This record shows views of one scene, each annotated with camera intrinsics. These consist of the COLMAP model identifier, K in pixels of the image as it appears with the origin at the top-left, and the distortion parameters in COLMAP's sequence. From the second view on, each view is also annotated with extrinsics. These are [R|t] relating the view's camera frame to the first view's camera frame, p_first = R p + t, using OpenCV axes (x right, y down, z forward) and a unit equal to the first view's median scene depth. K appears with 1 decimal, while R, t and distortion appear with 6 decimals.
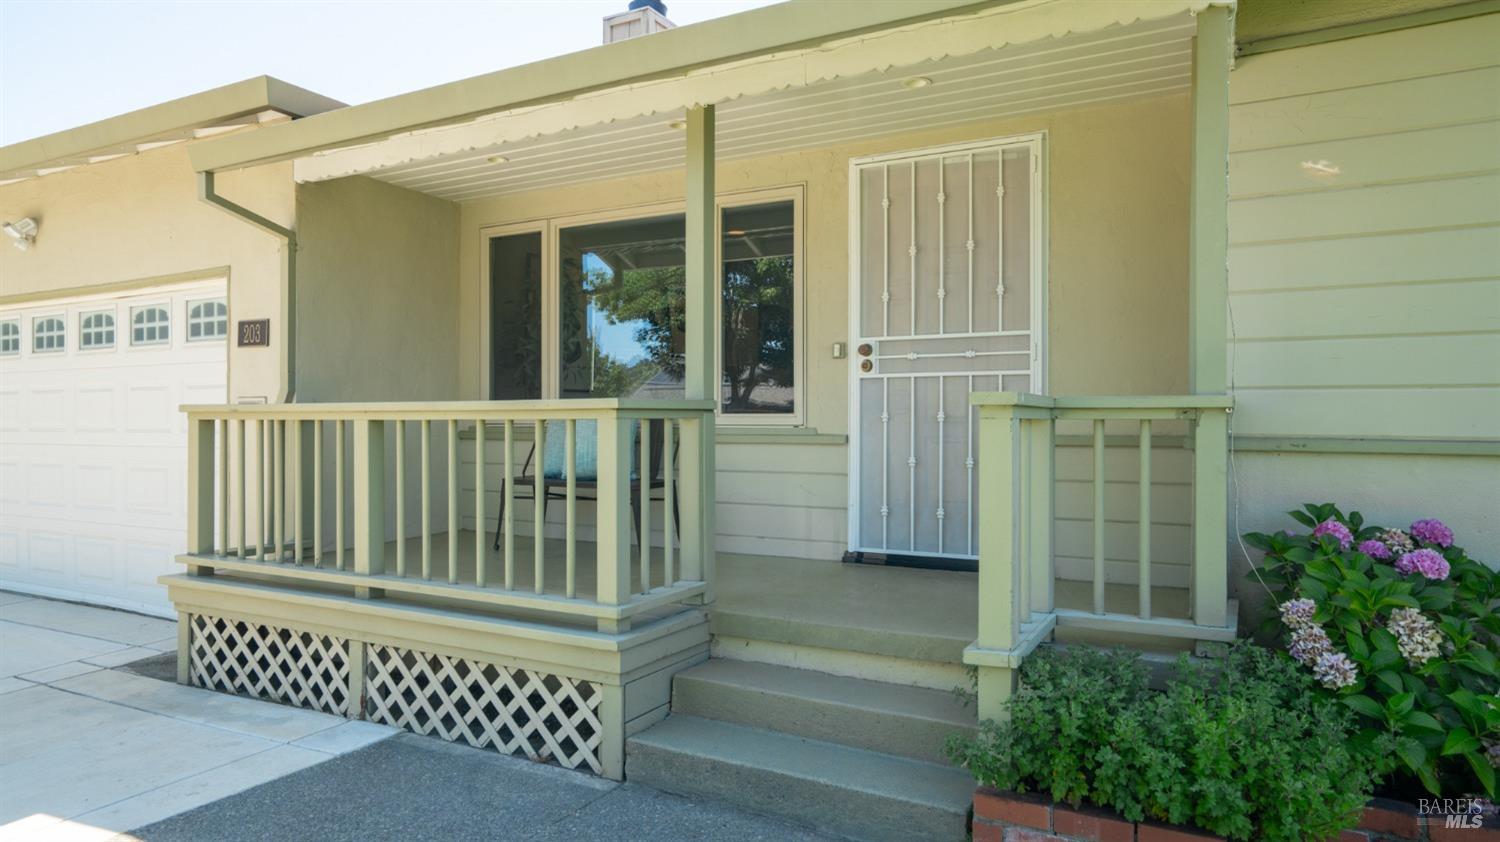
lens RADIAL K [[931.1, 0, 750.0], [0, 931.1, 421.0], [0, 0, 1]] dist [0.001104, 0.000573]
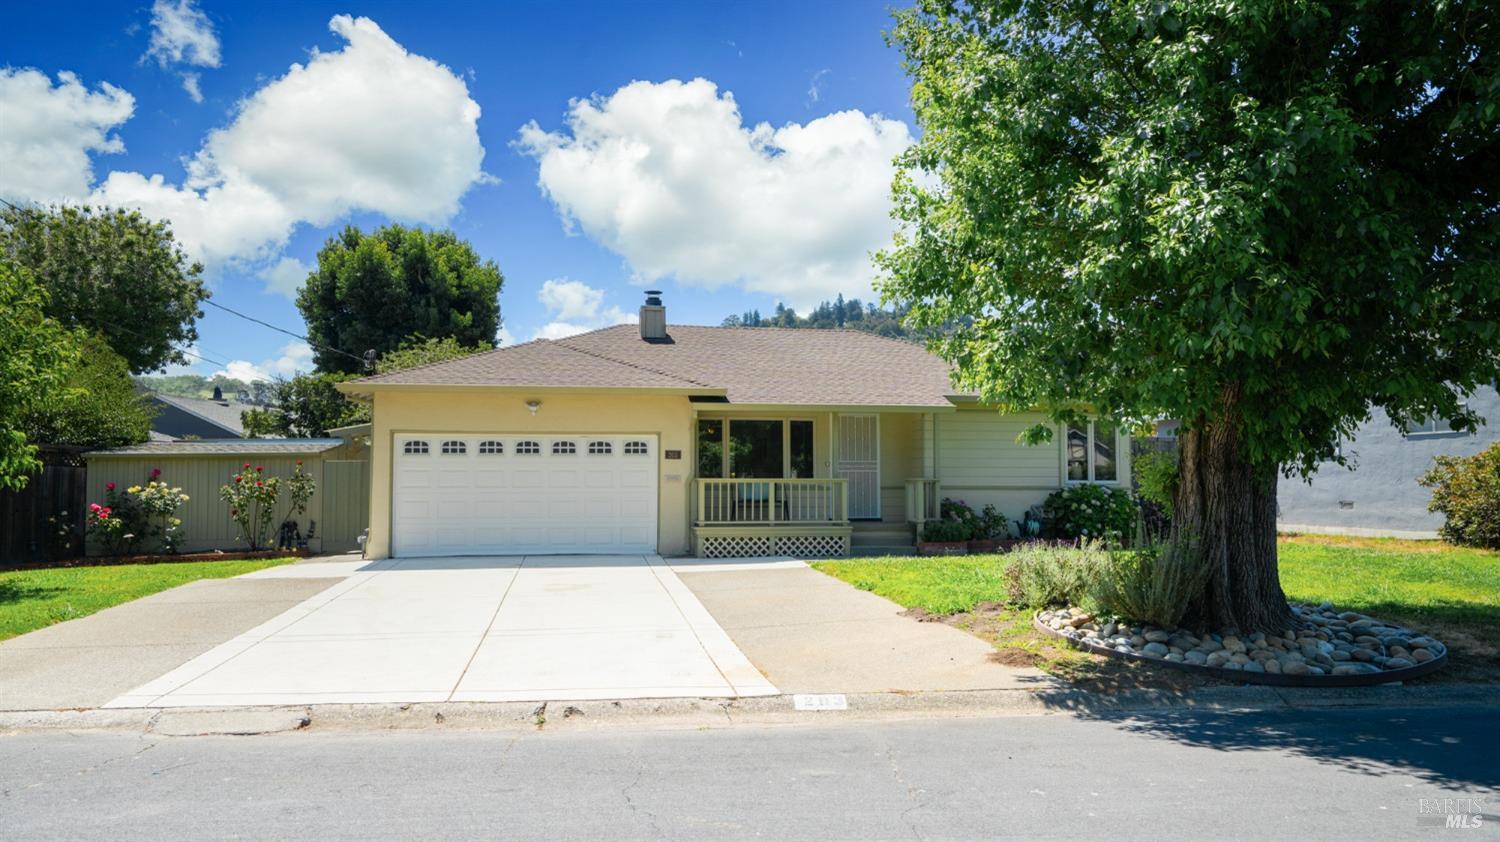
lens RADIAL K [[1041.9, 0, 748.2], [0, 1041.9, 424.8], [0, 0, 1]] dist [-0.001601, 0.044143]
pose [[0.788375, 0.035649, 0.614162, -3.257073], [0.001280, 0.998222, -0.059585, 0.018091], [-0.615194, 0.047762, 0.786928, -2.497645]]
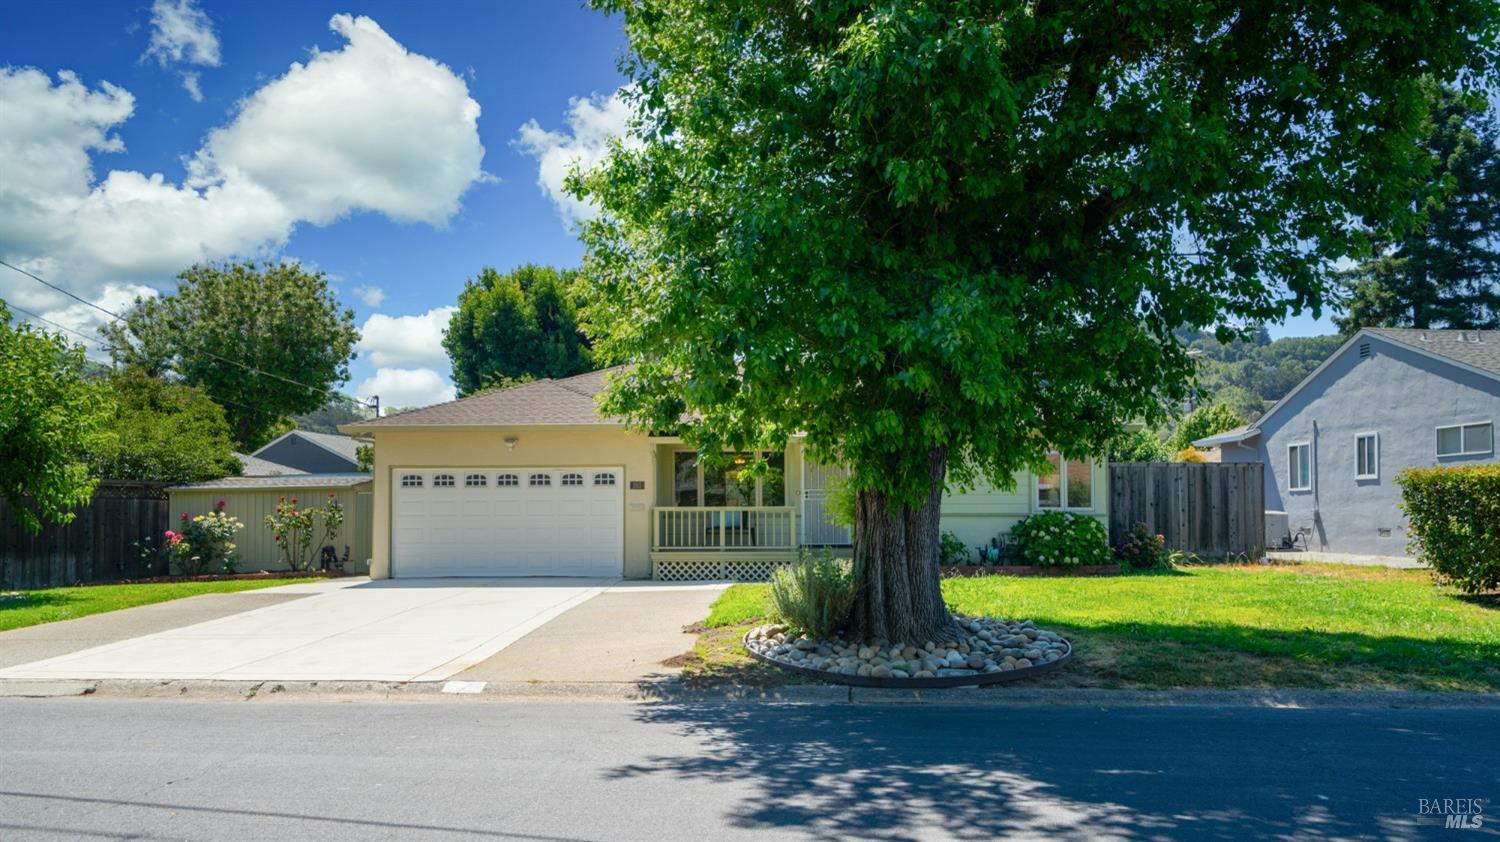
lens RADIAL K [[1084.6, 0, 753.5], [0, 1084.6, 478.6], [0, 0, 1]] dist [0.000792, 0.037457]
pose [[0.890929, 0.011553, 0.453996, -2.545392], [0.004533, 0.999400, -0.034328, 0.023051], [-0.454121, 0.032642, 0.890342, -3.518169]]
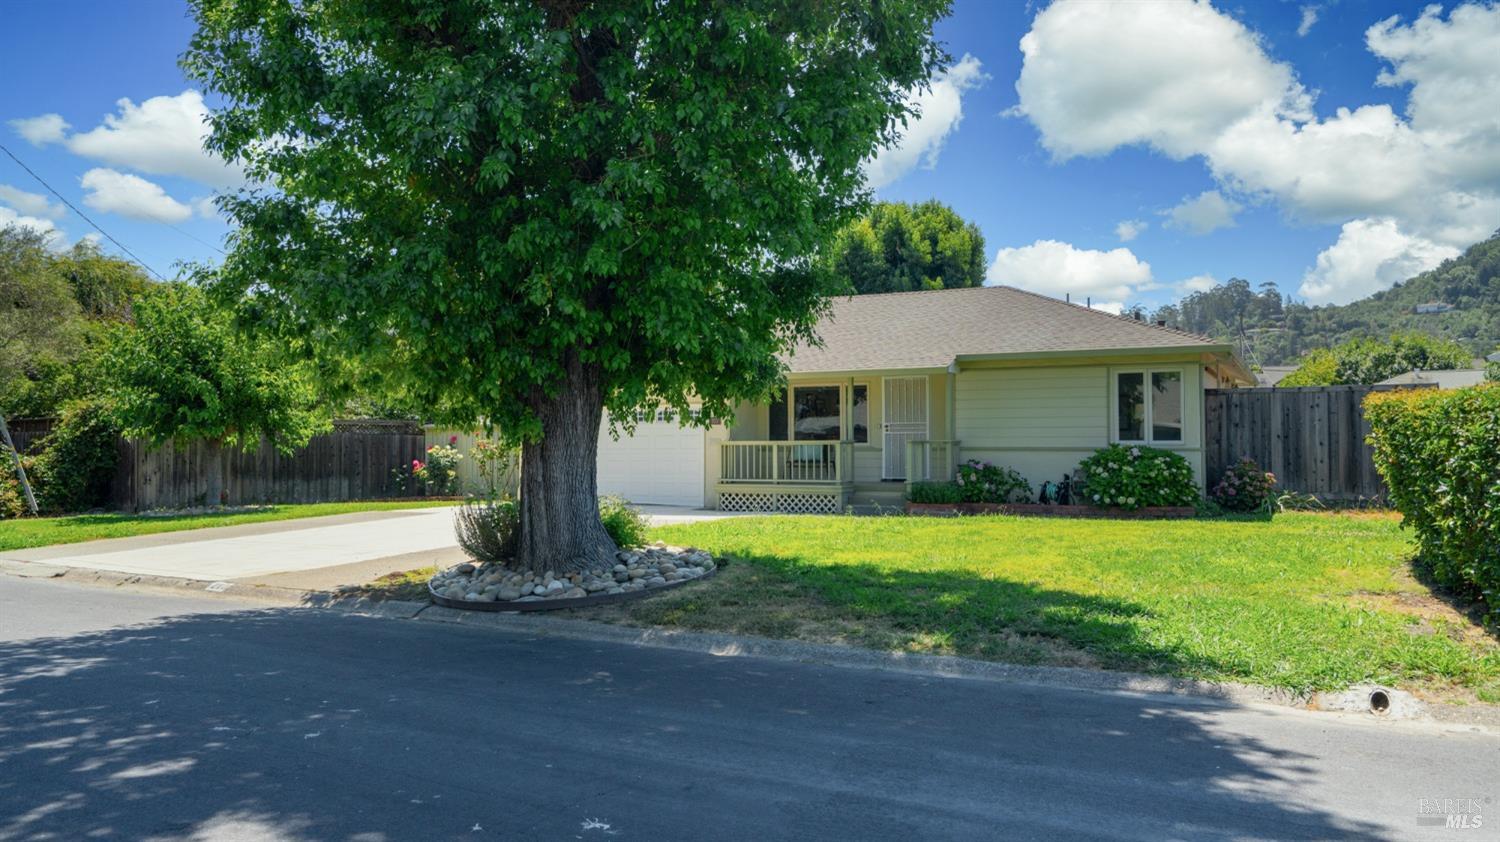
lens RADIAL K [[1086.4, 0, 750.0], [0, 1086.4, 421.0], [0, 0, 1]] dist [0.003400, 0.004275]
pose [[0.999908, -0.003652, 0.013055, -0.596158], [0.003963, 0.999707, -0.023882, 0.008904], [-0.012964, 0.023932, 0.999630, -4.166517]]
